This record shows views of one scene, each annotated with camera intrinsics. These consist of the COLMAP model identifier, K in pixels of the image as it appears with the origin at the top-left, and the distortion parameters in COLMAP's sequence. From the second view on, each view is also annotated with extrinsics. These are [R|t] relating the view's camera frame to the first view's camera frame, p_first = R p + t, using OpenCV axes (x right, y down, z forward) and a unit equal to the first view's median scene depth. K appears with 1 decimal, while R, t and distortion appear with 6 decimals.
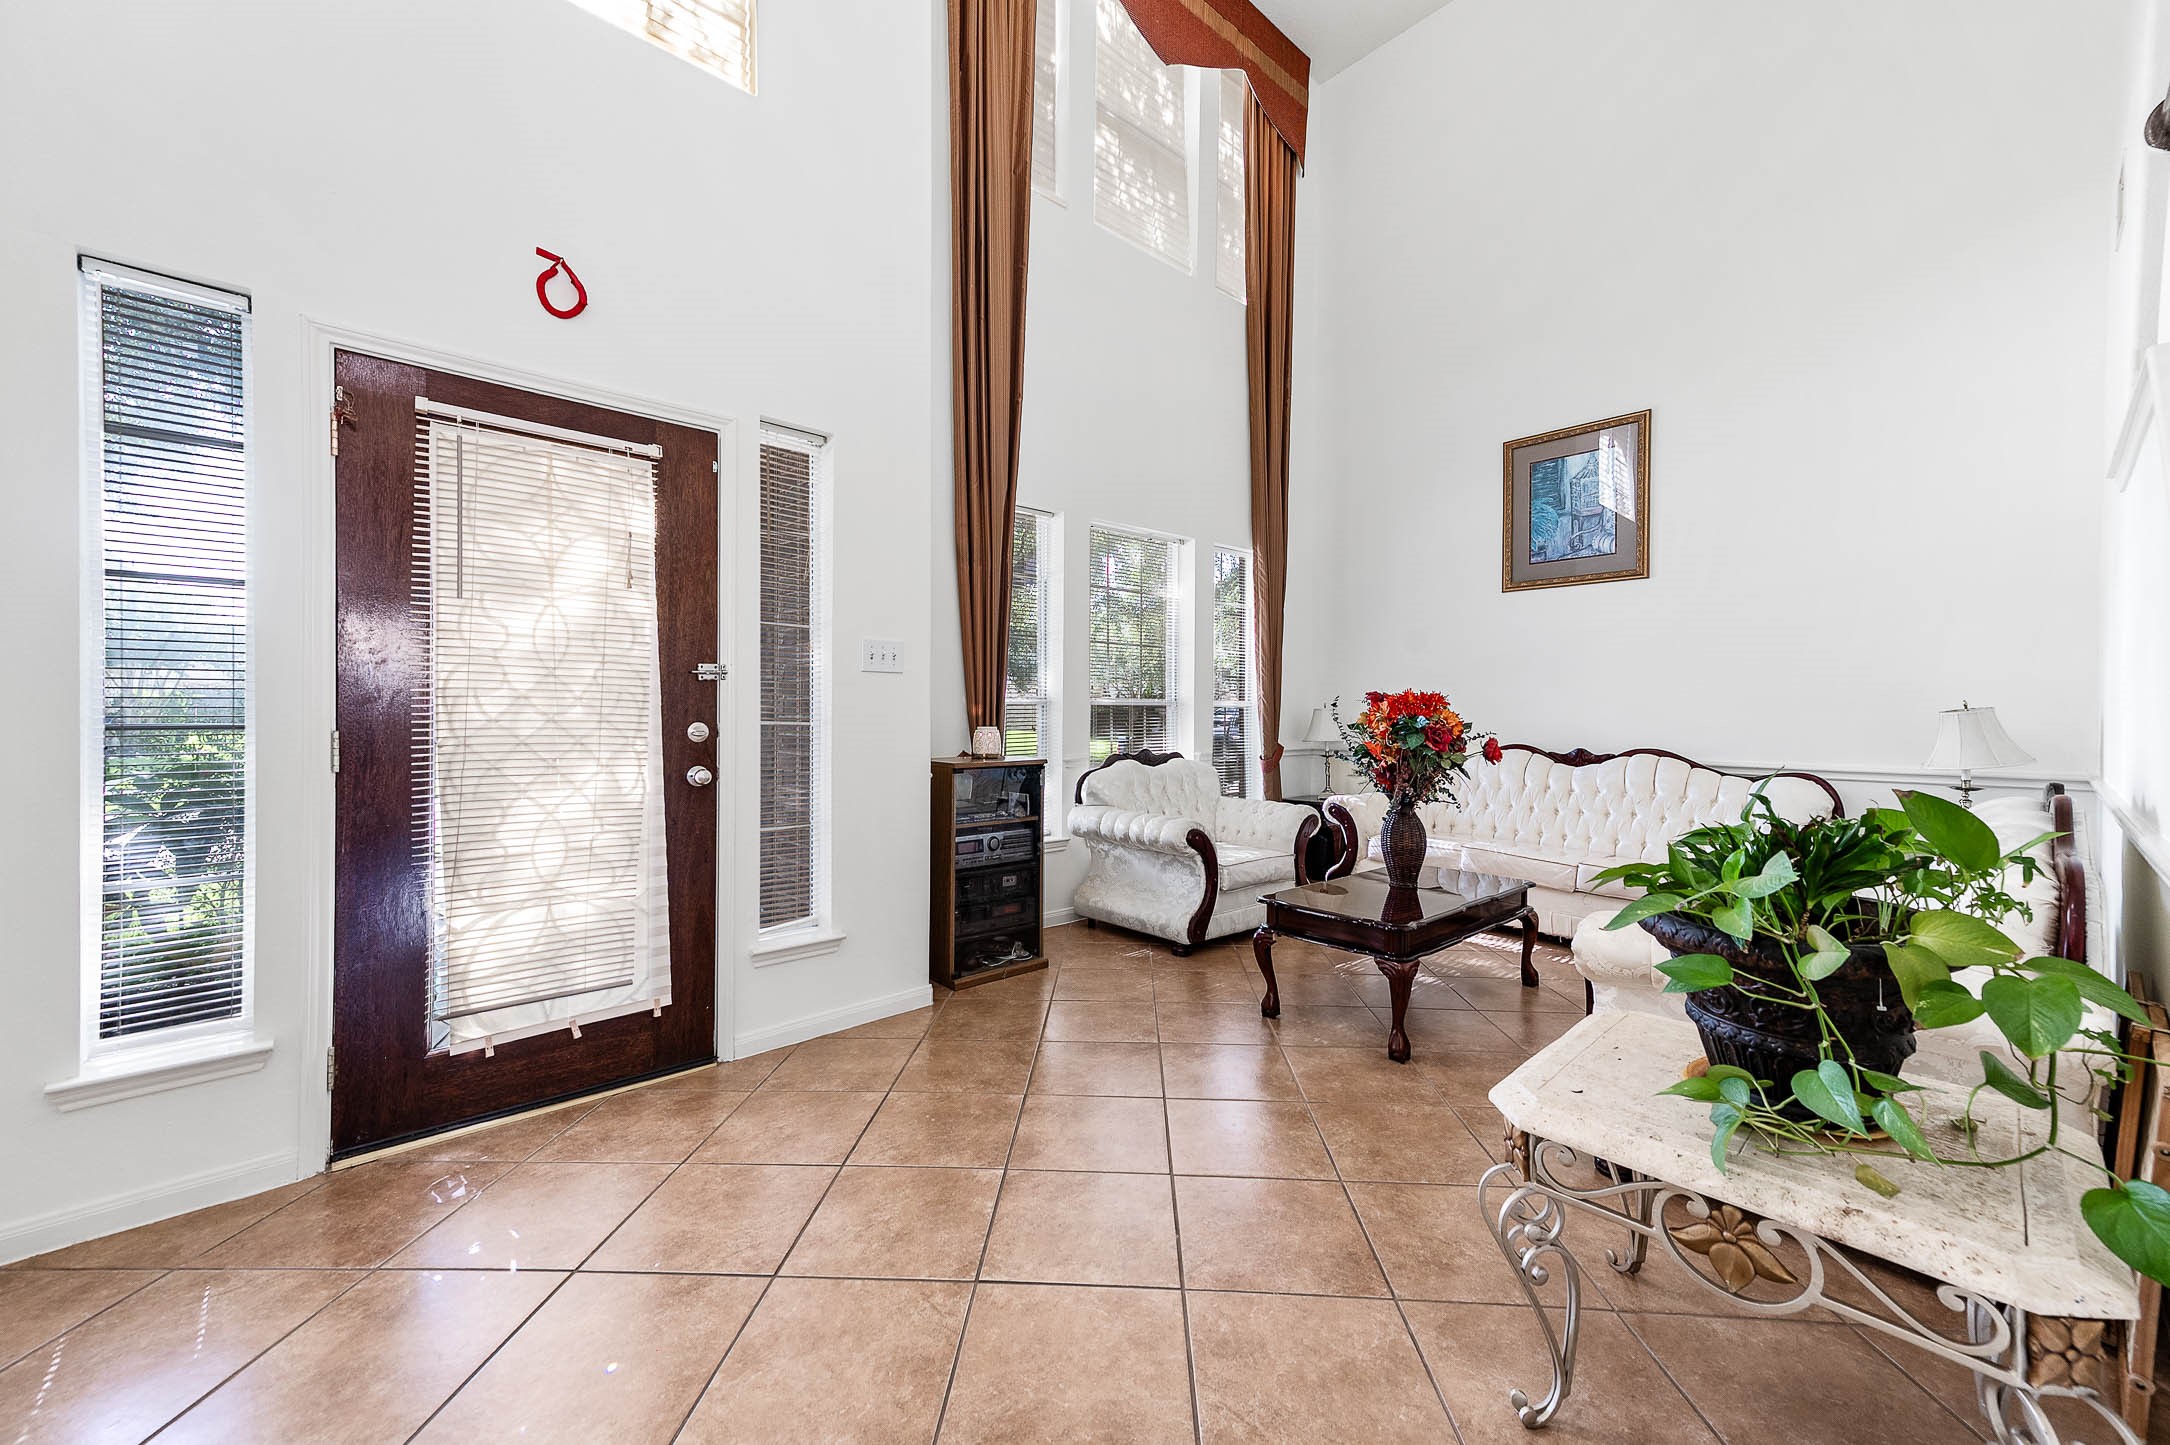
lens RADIAL K [[848.6, 0, 1100.4], [0, 848.6, 717.6], [0, 0, 1]] dist [0.016410, 0.001612]
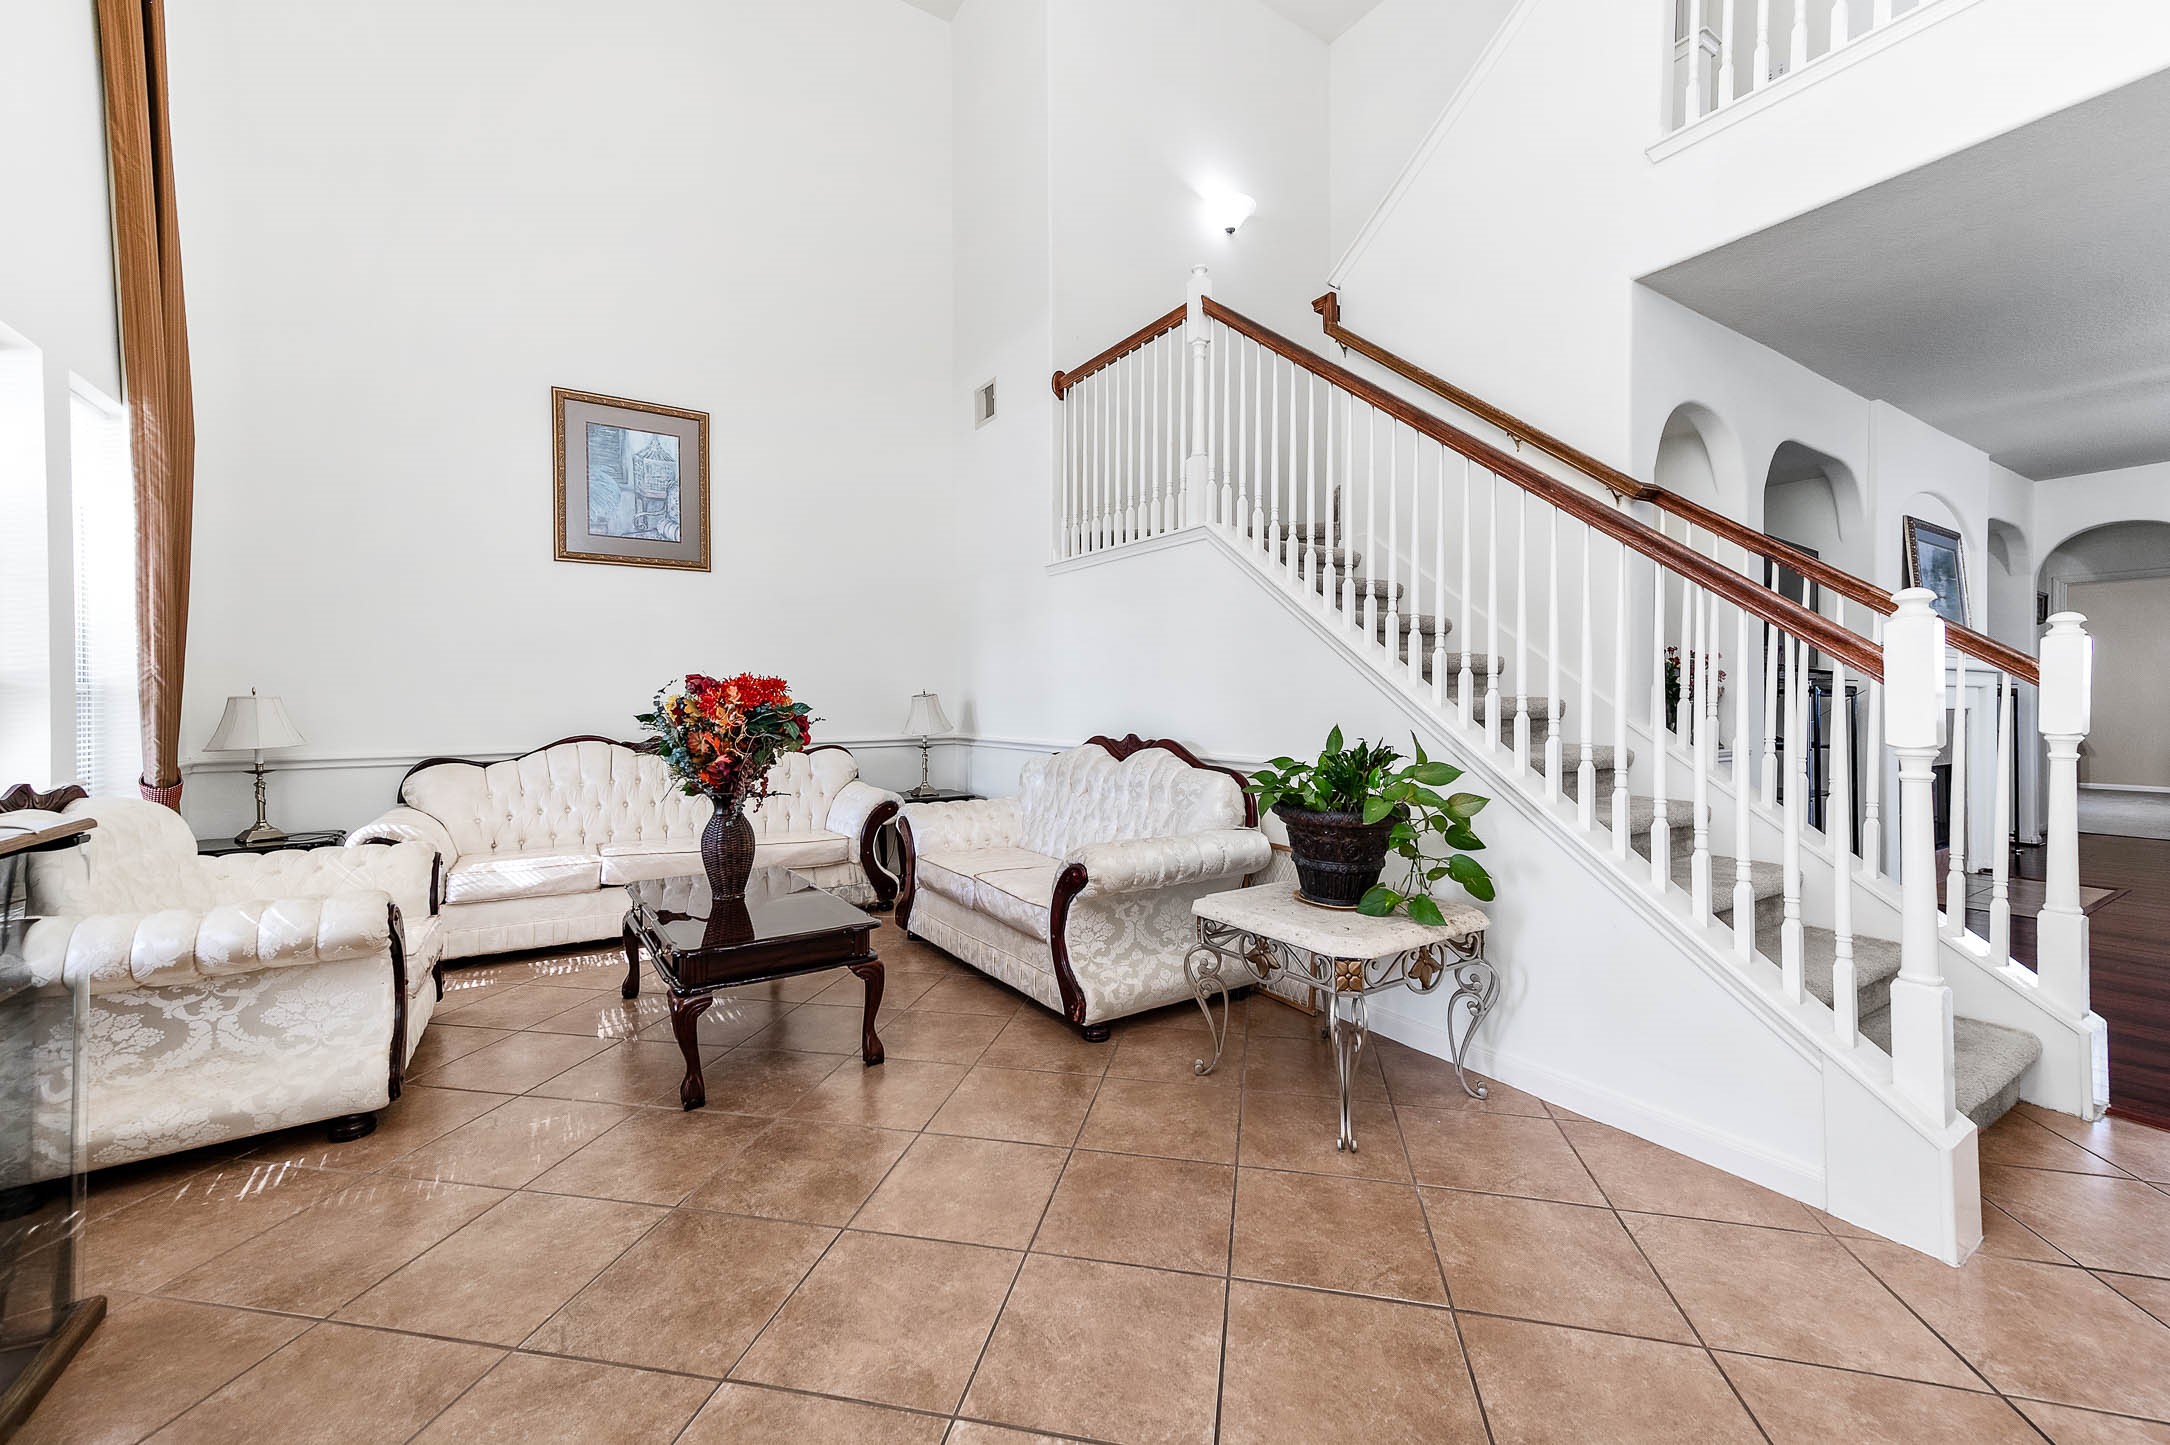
lens RADIAL K [[848.6, 0, 1099.3], [0, 848.6, 703.6], [0, 0, 1]] dist [0.016410, 0.001612]
pose [[0.148564, -0.009852, 0.988854, -0.325157], [0.014459, 0.999865, 0.007789, -0.001541], [-0.988797, 0.013140, 0.148687, 0.357563]]
